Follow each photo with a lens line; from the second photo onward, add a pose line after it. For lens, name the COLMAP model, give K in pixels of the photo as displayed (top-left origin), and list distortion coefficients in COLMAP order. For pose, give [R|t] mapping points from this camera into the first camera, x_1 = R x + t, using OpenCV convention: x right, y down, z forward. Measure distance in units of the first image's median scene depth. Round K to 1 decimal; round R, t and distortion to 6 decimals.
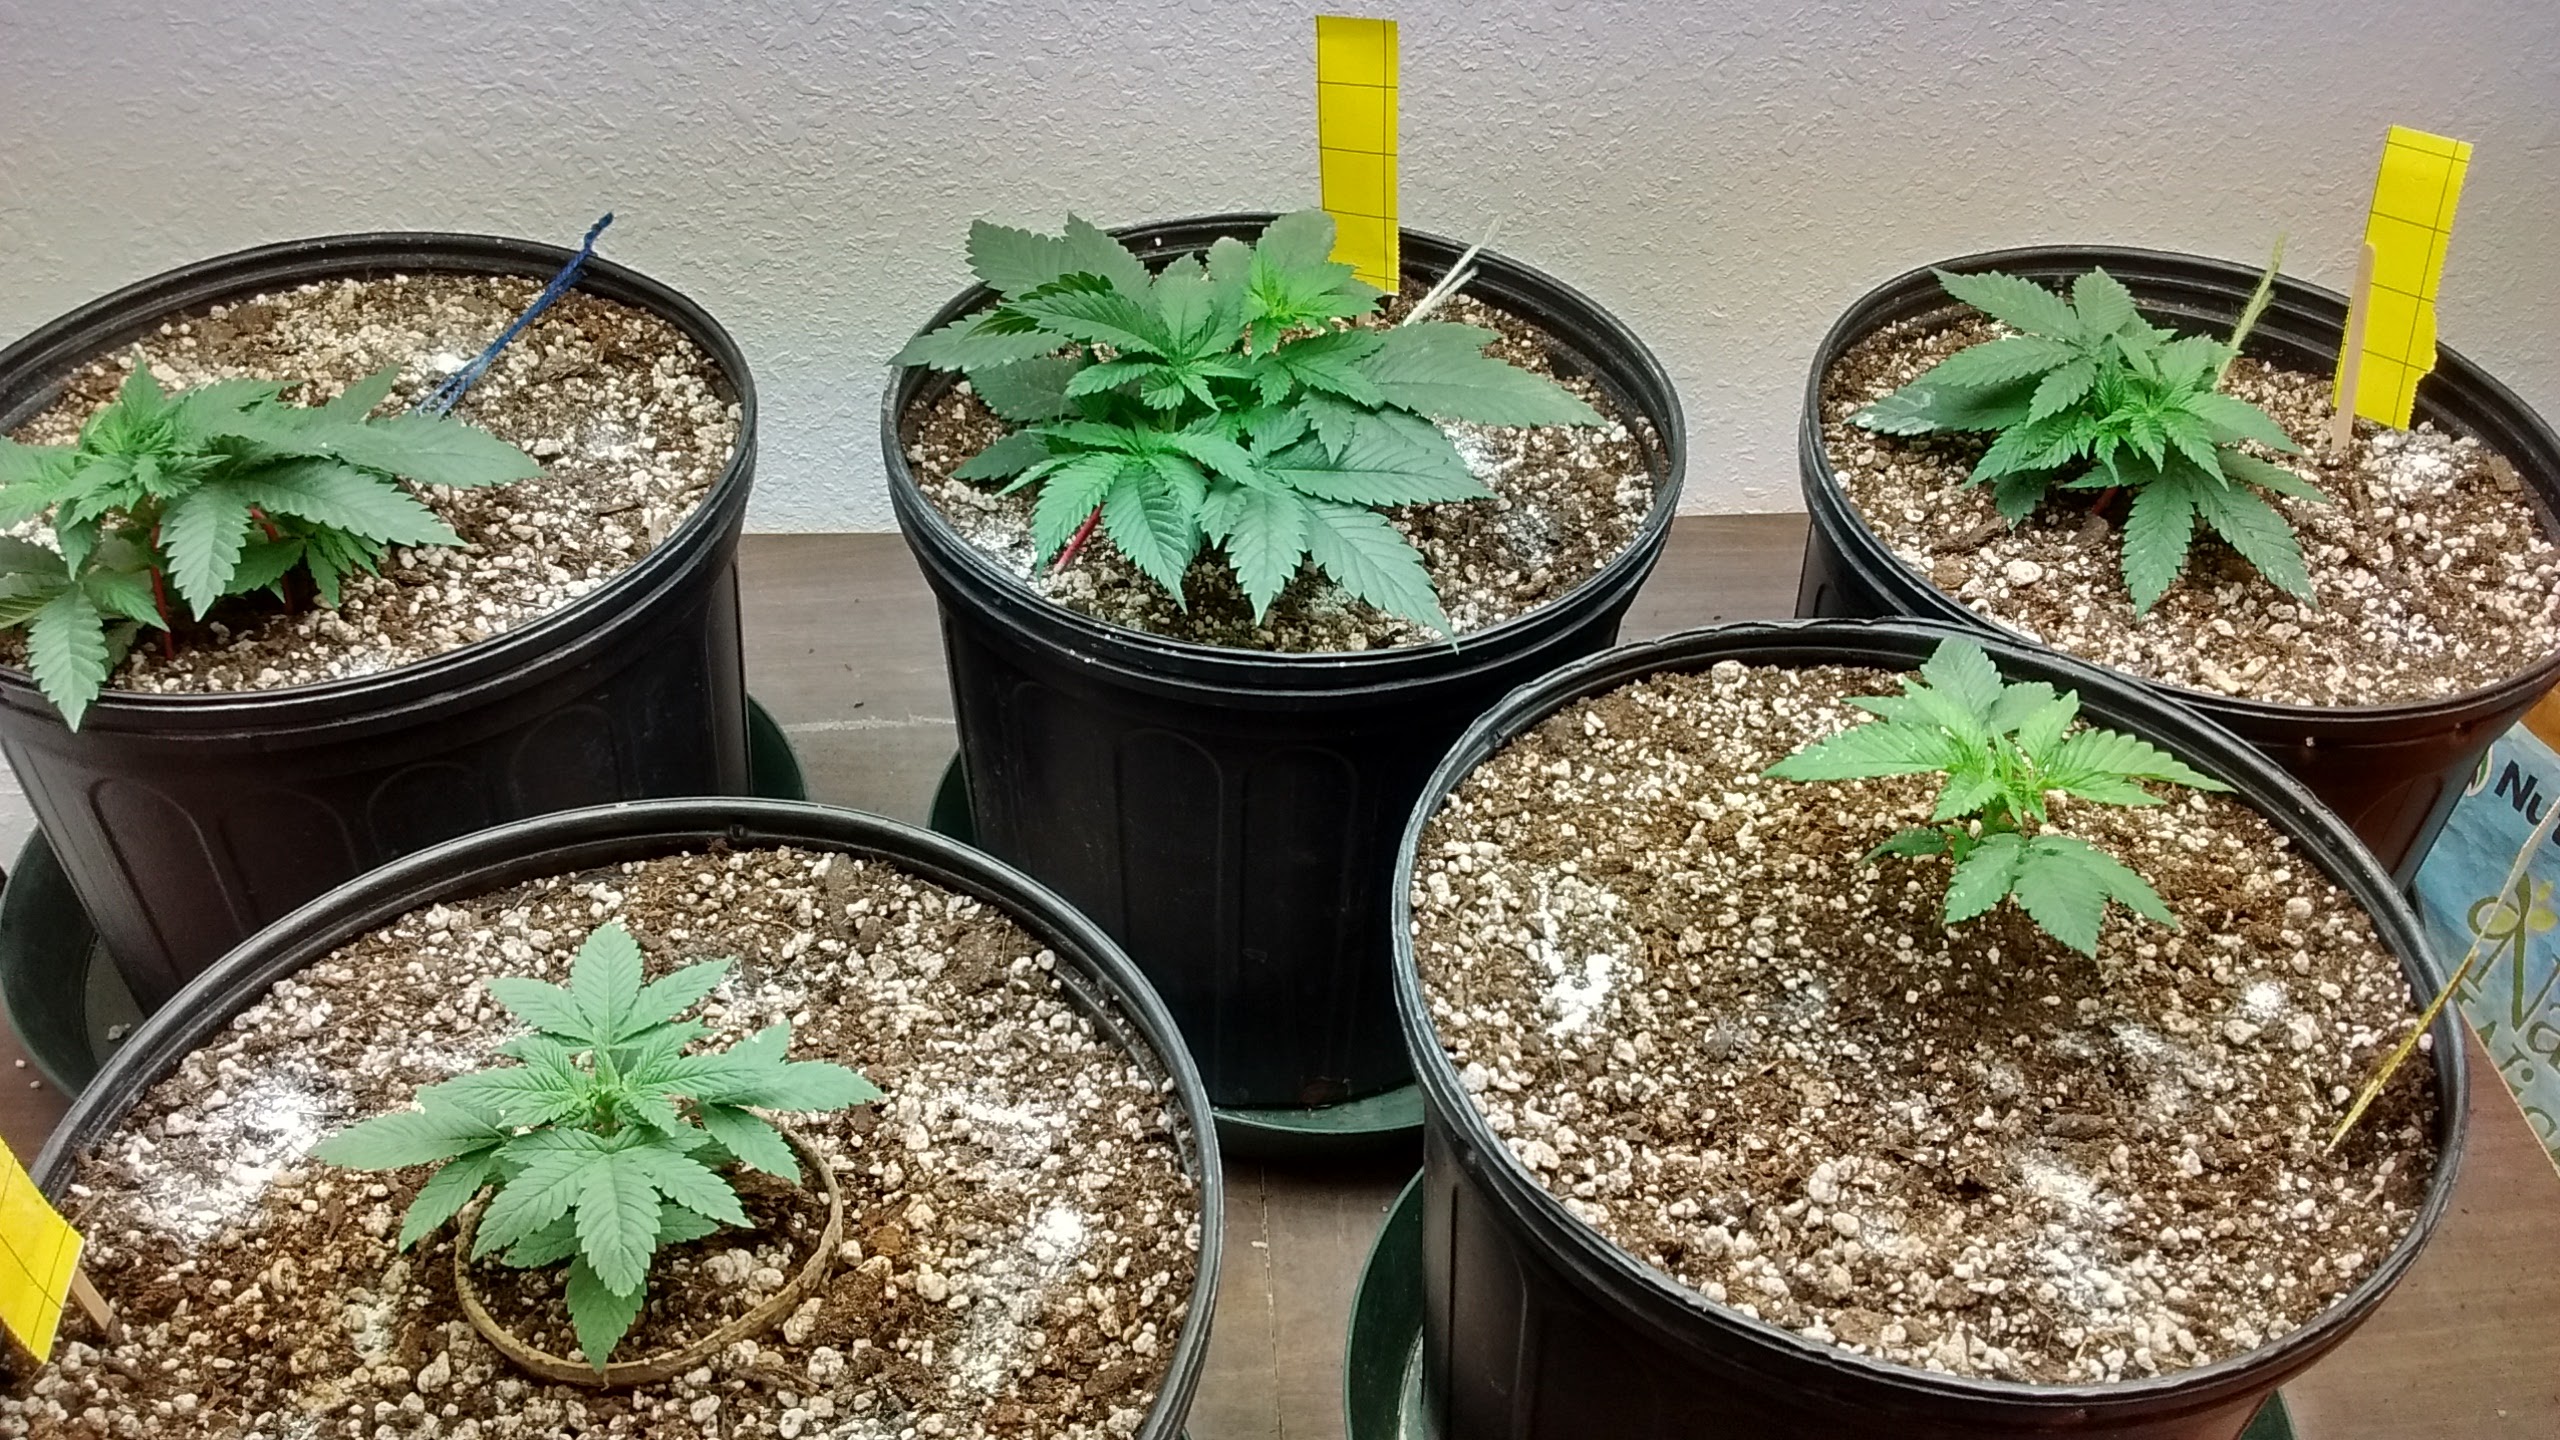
lens RADIAL K [[2270.8, 0, 1280.0], [0, 2270.8, 720.0], [0, 0, 1]] dist [0.077388, -0.256108]
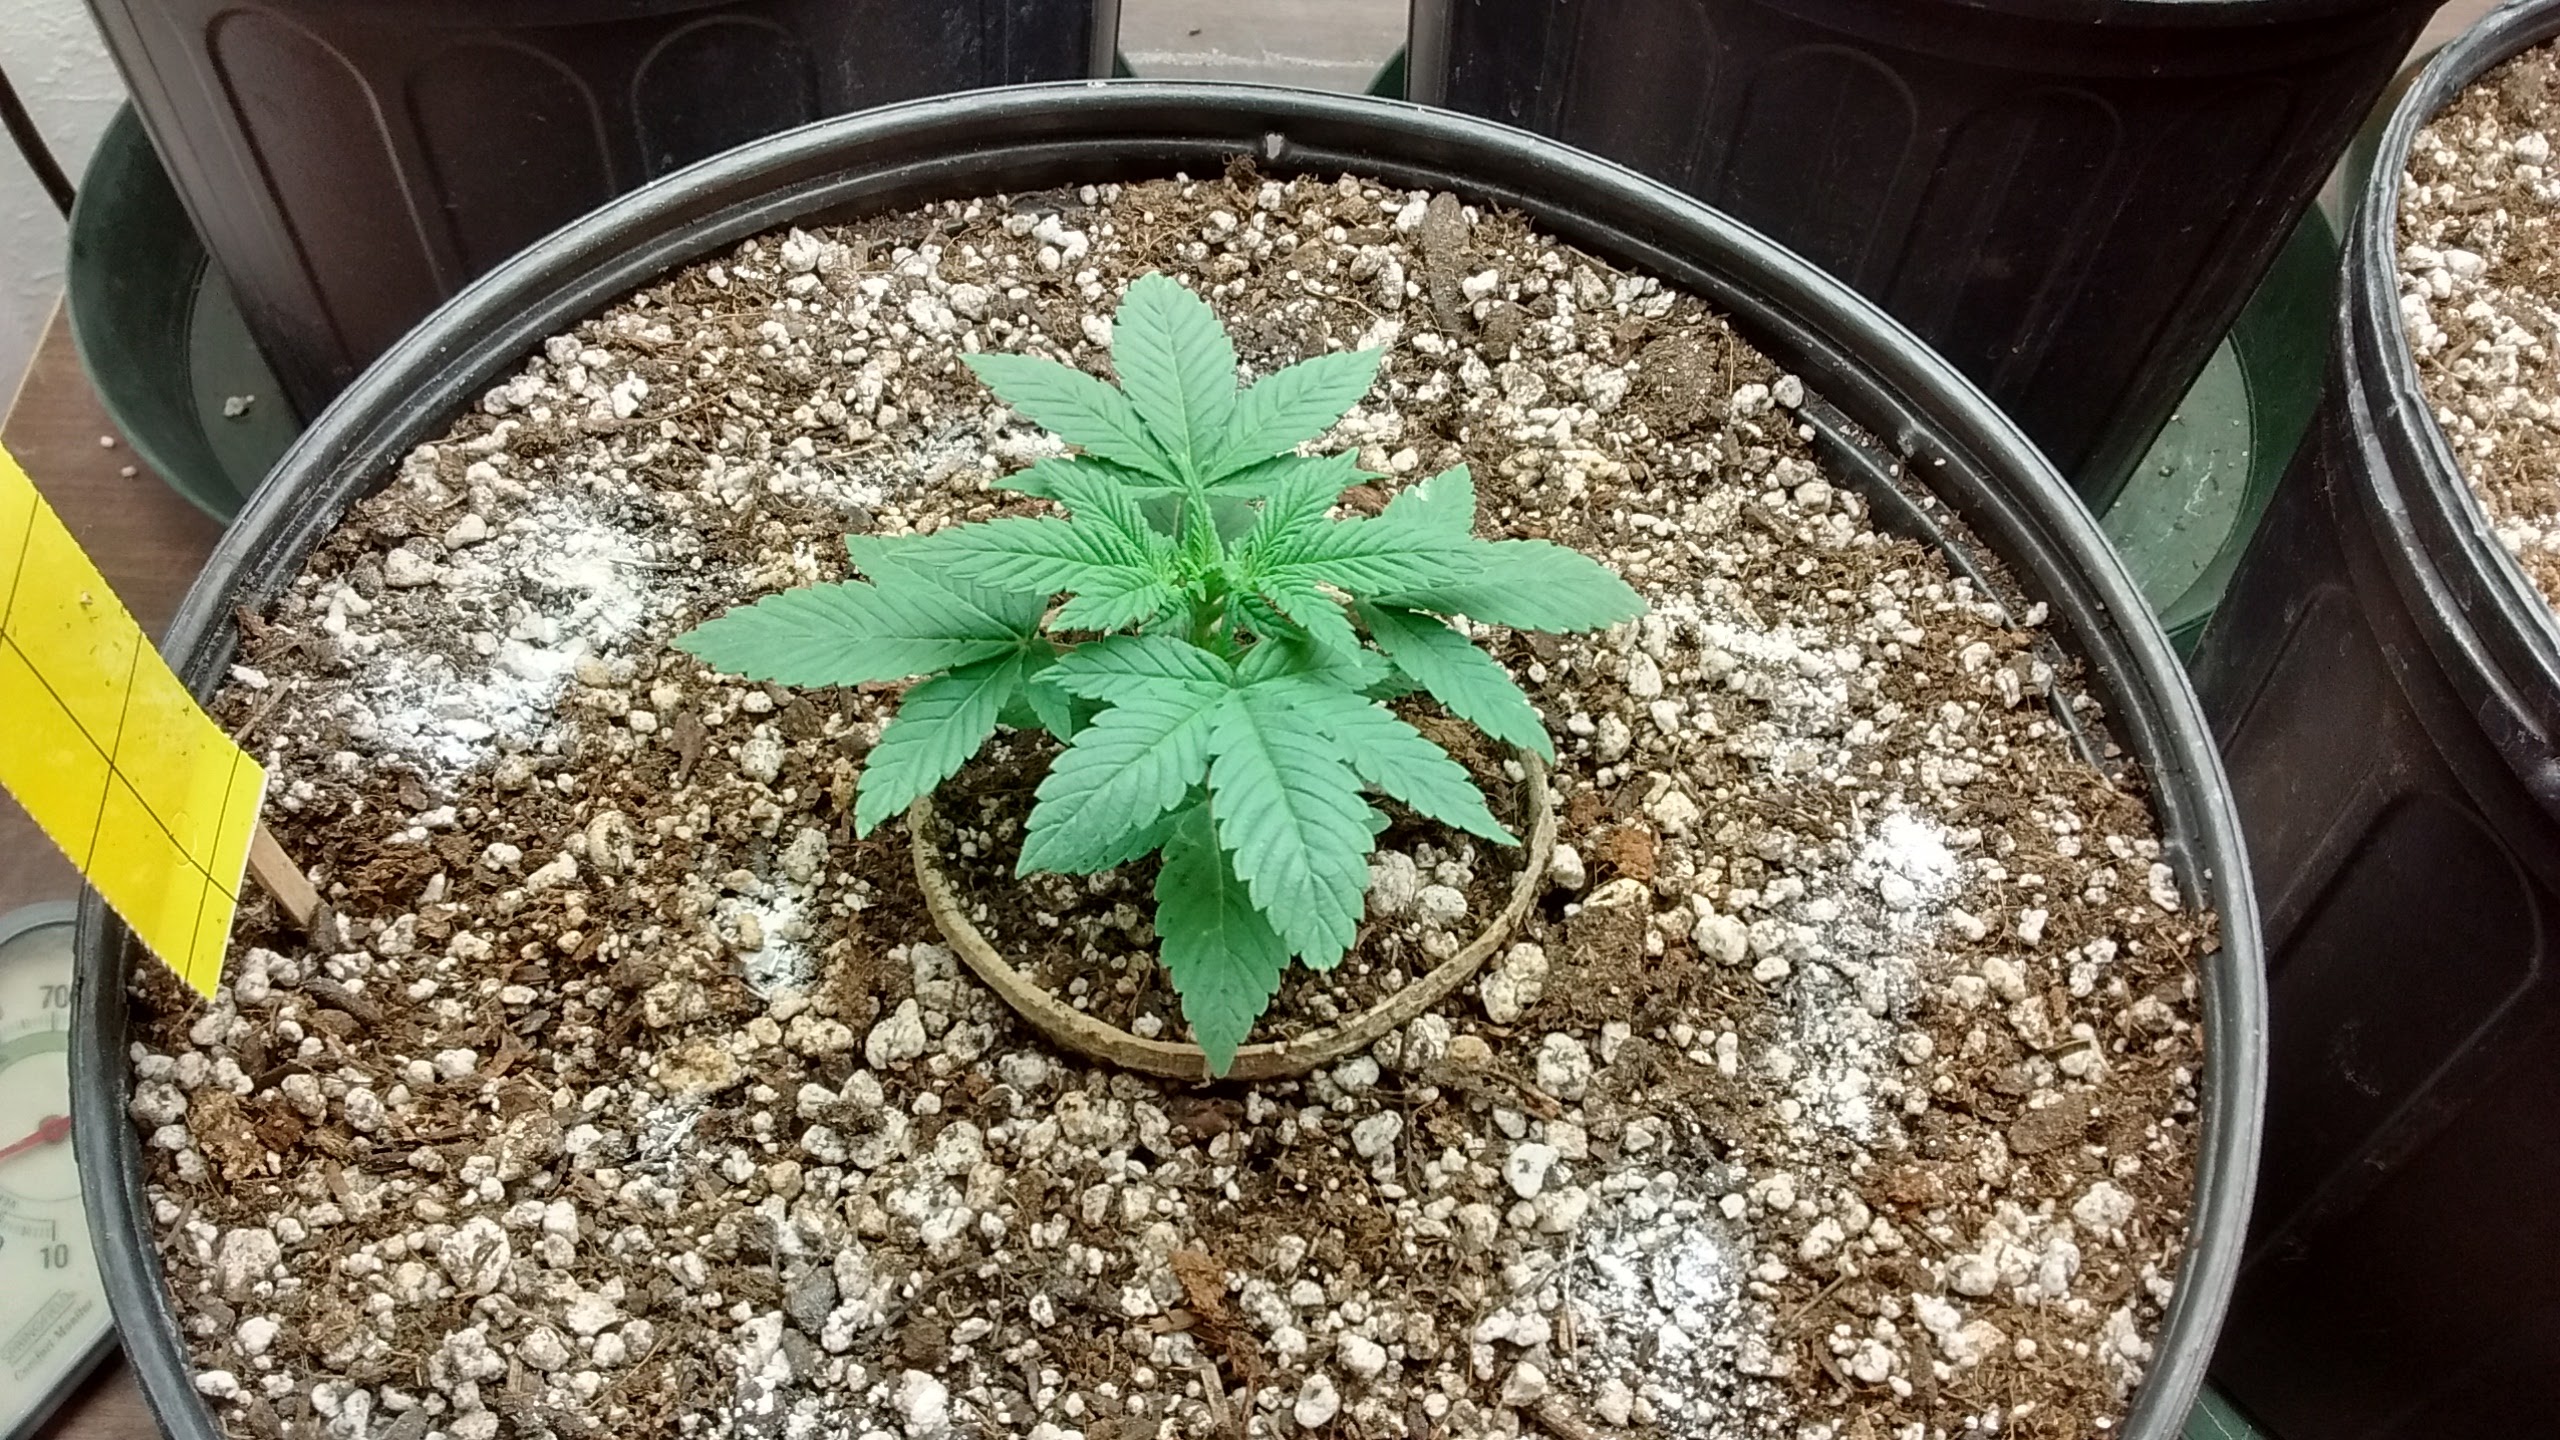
lens RADIAL K [[2270.8, 0, 1280.0], [0, 2270.8, 720.0], [0, 0, 1]] dist [0.077388, -0.256108]
pose [[0.997429, 0.070690, -0.011735, -0.249293], [-0.065876, 0.969021, 0.238031, 0.060233], [0.028198, -0.236646, 0.971187, 0.423565]]
